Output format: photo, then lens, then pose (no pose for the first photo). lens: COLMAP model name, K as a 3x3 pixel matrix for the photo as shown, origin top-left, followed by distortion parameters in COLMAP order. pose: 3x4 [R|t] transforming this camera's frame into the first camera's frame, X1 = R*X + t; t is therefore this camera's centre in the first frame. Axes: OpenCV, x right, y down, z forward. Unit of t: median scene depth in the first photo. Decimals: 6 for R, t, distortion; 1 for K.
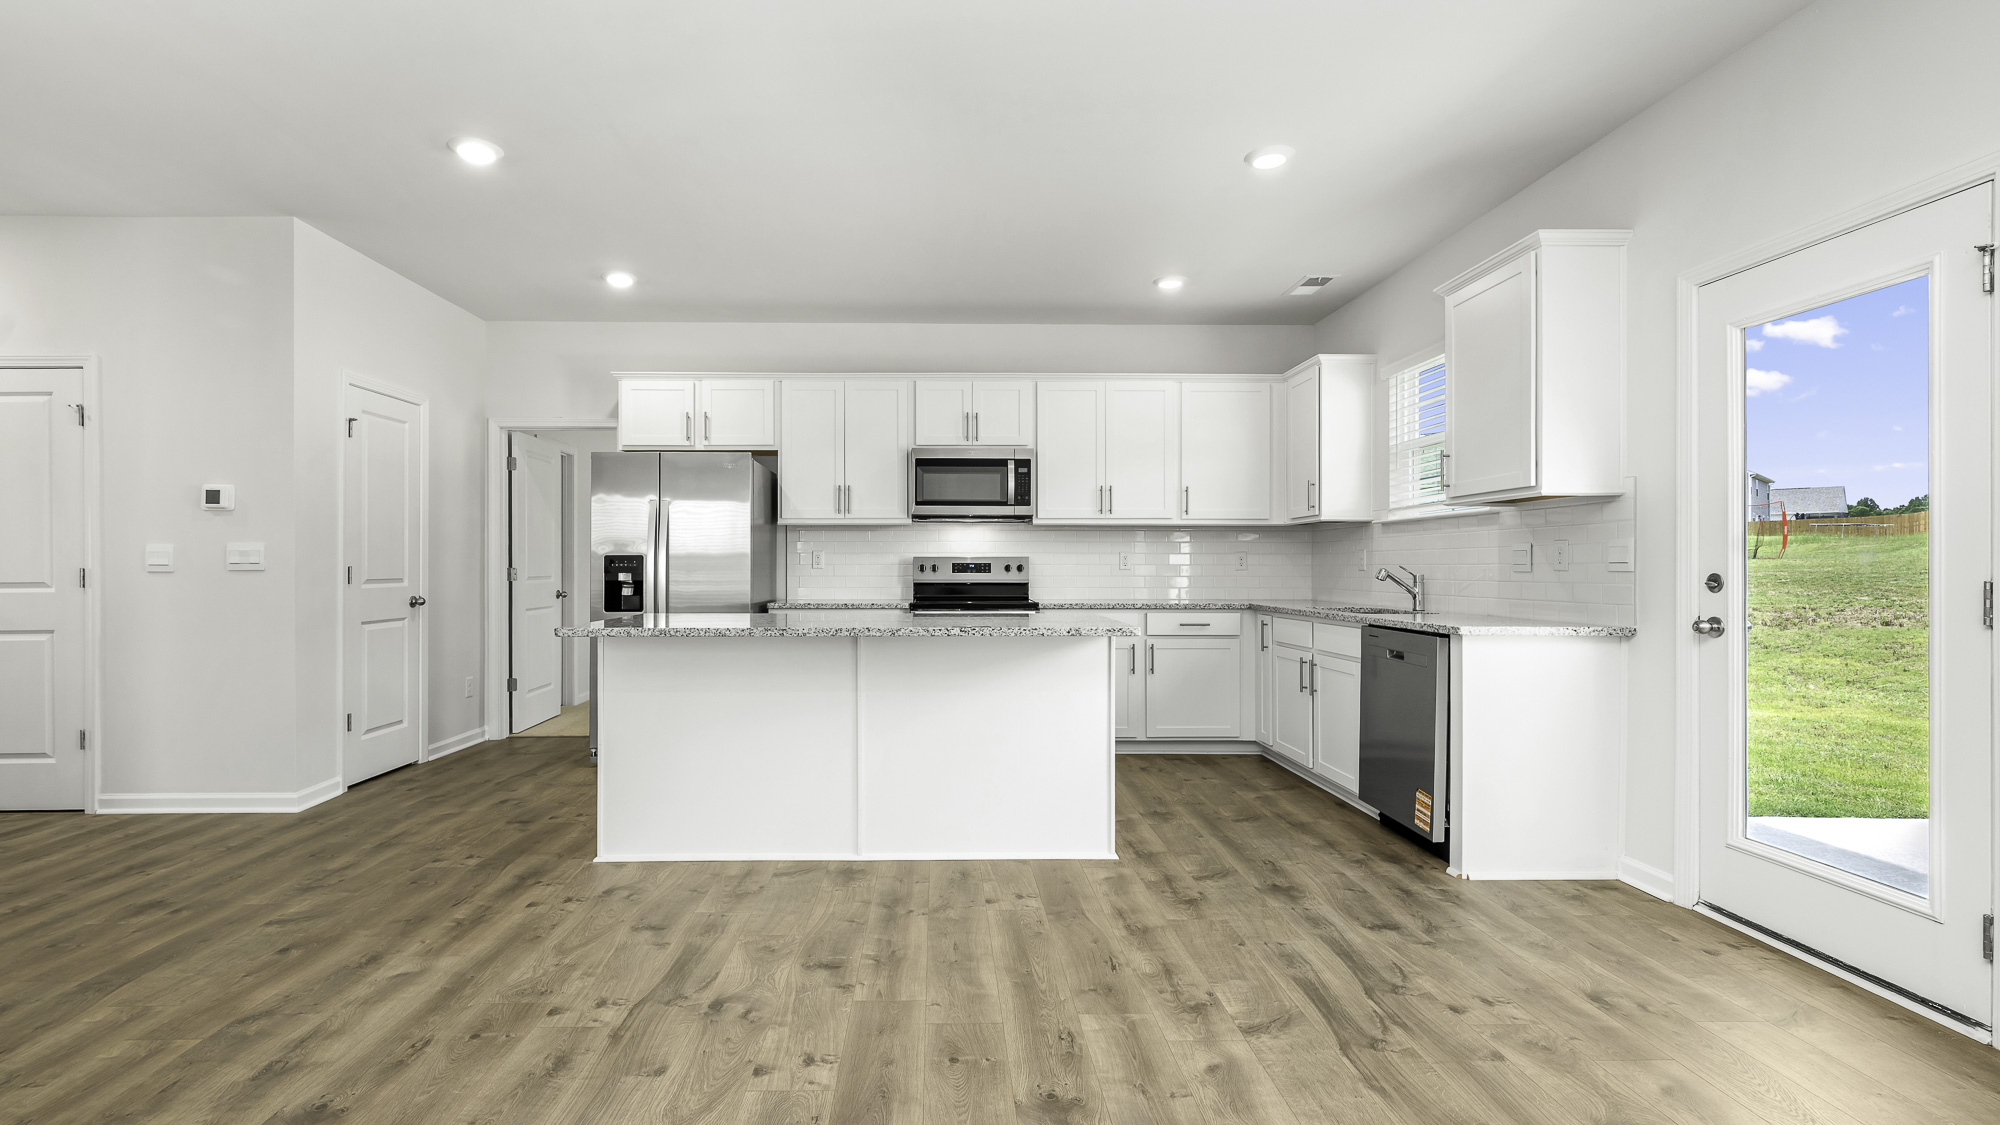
lens RADIAL K [[888.7, 0, 958.1], [0, 888.7, 565.7], [0, 0, 1]] dist [-0.001460, -0.000453]
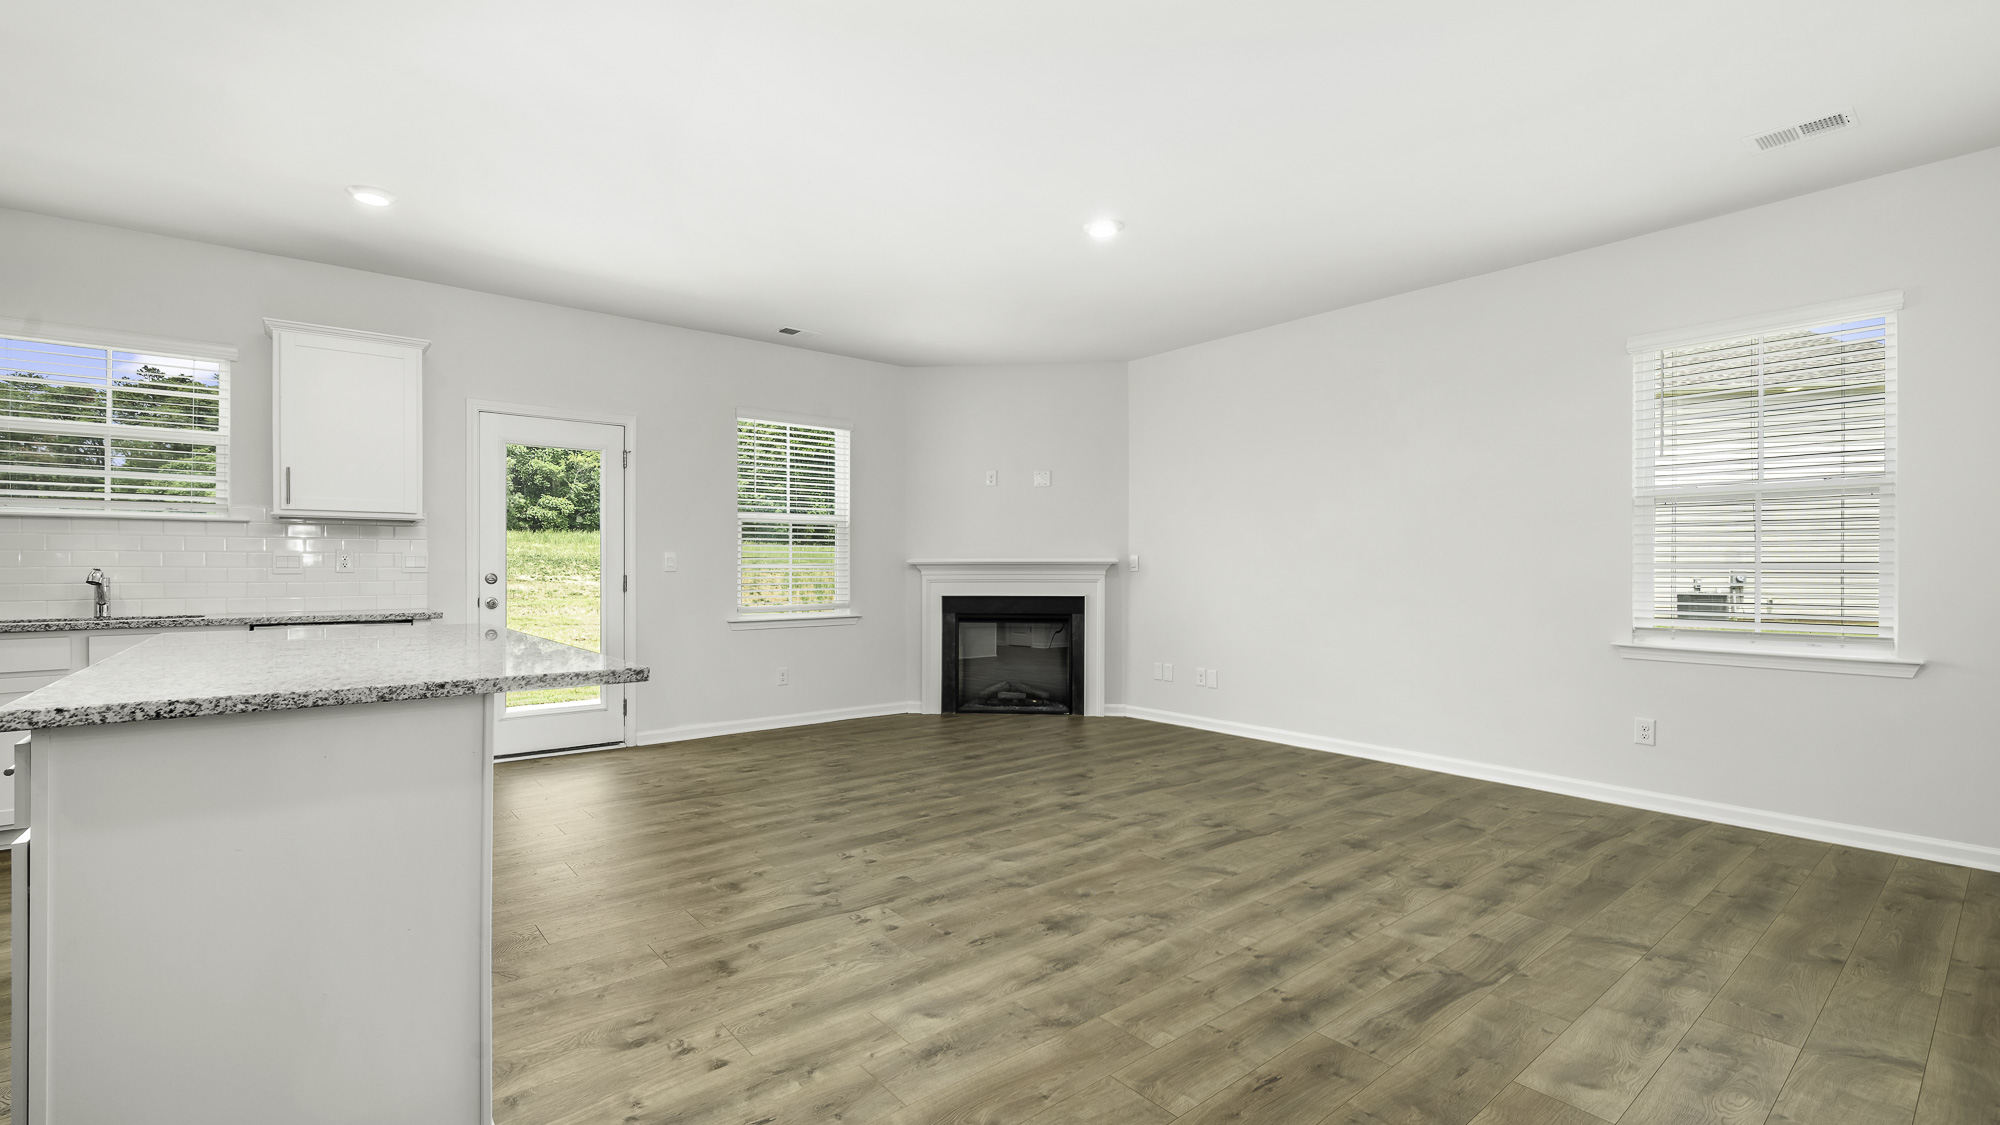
lens RADIAL K [[850.5, 0, 1000.0], [0, 850.5, 562.5], [0, 0, 1]] dist [-0.003439, -0.000095]
pose [[-0.627966, 0.007414, 0.778206, -1.136234], [-0.002092, 0.999935, -0.011215, 0.001934], [-0.778238, -0.008671, -0.627909, 1.253998]]
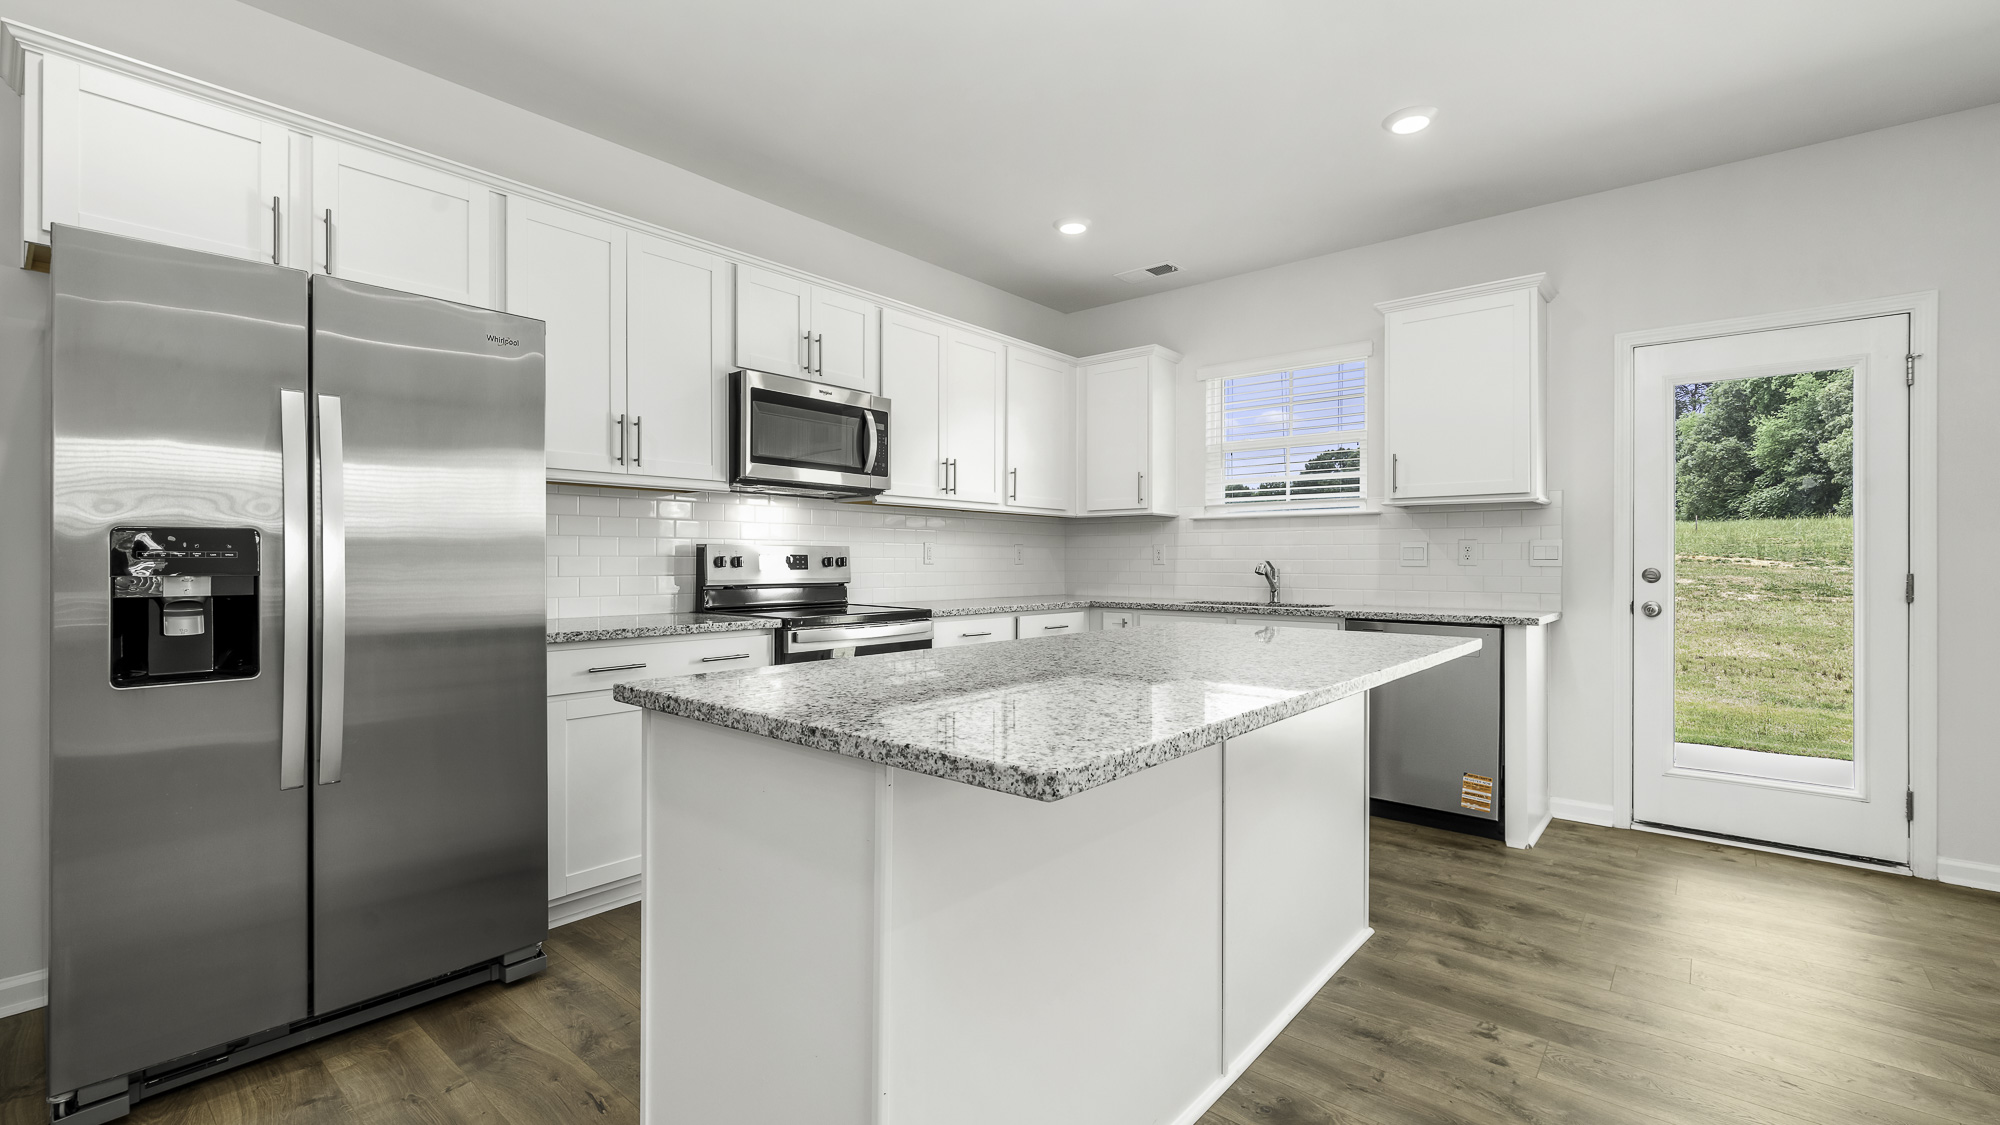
lens RADIAL K [[850.5, 0, 1000.0], [0, 850.5, 562.5], [0, 0, 1]] dist [-0.003439, -0.000095]
pose [[0.660962, 0.000358, 0.750420, -0.706222], [-0.004821, 0.999981, 0.003770, -0.000787], [-0.750404, -0.006110, 0.660951, 0.872531]]
